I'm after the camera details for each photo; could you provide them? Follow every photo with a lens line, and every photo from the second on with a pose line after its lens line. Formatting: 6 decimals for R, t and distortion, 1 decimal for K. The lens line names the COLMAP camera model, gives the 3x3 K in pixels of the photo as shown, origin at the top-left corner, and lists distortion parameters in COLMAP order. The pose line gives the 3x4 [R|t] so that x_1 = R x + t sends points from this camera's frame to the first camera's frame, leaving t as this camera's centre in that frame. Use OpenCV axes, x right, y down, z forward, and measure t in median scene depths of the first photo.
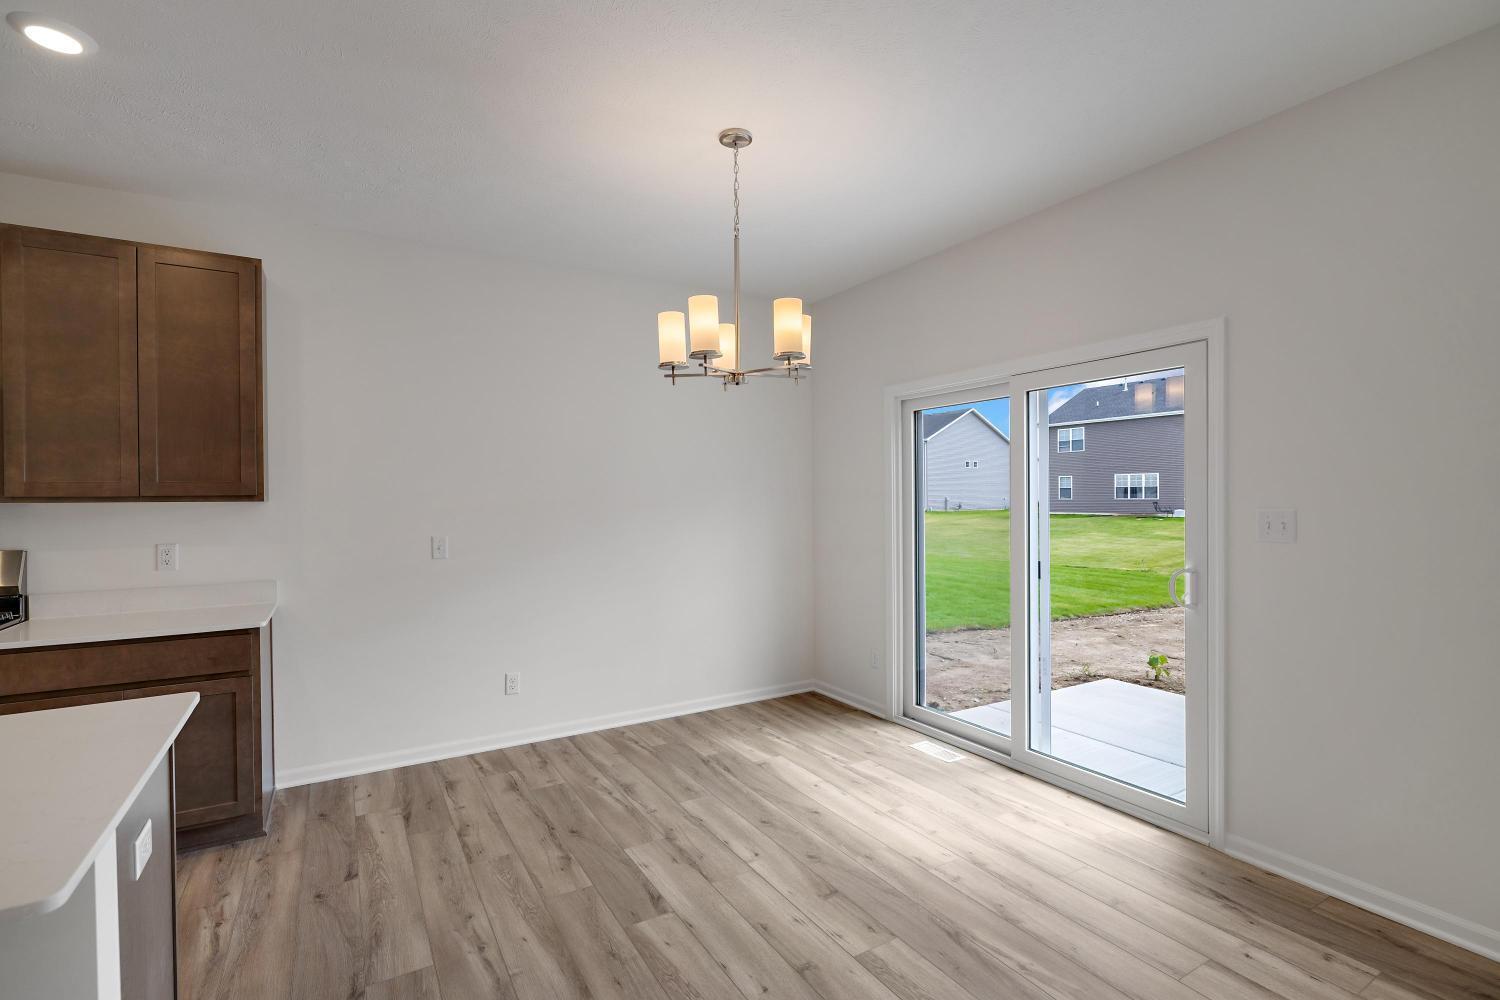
lens RADIAL K [[688.1, 0, 755.6], [0, 688.1, 499.9], [0, 0, 1]] dist [-0.003306, -0.000434]
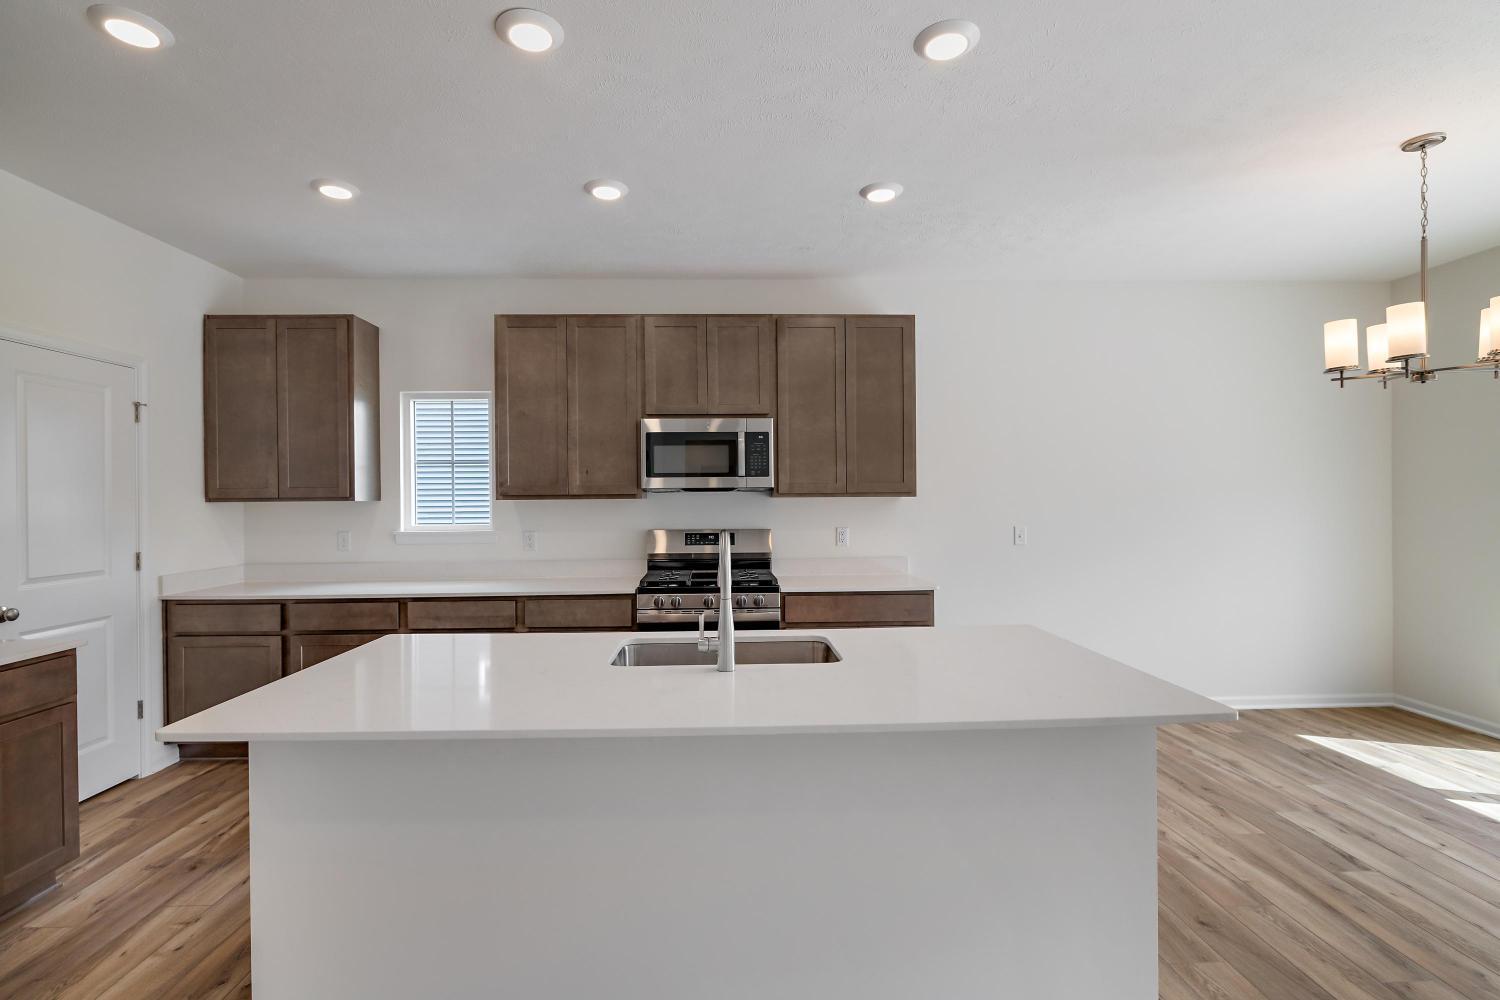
lens RADIAL K [[688.1, 0, 744.5], [0, 688.1, 502.0], [0, 0, 1]] dist [-0.003306, -0.000434]
pose [[0.875509, 0.004425, -0.483182, -0.363804], [-0.002558, 0.999987, 0.004521, 0.007097], [0.483196, -0.002722, 0.875508, -0.333922]]
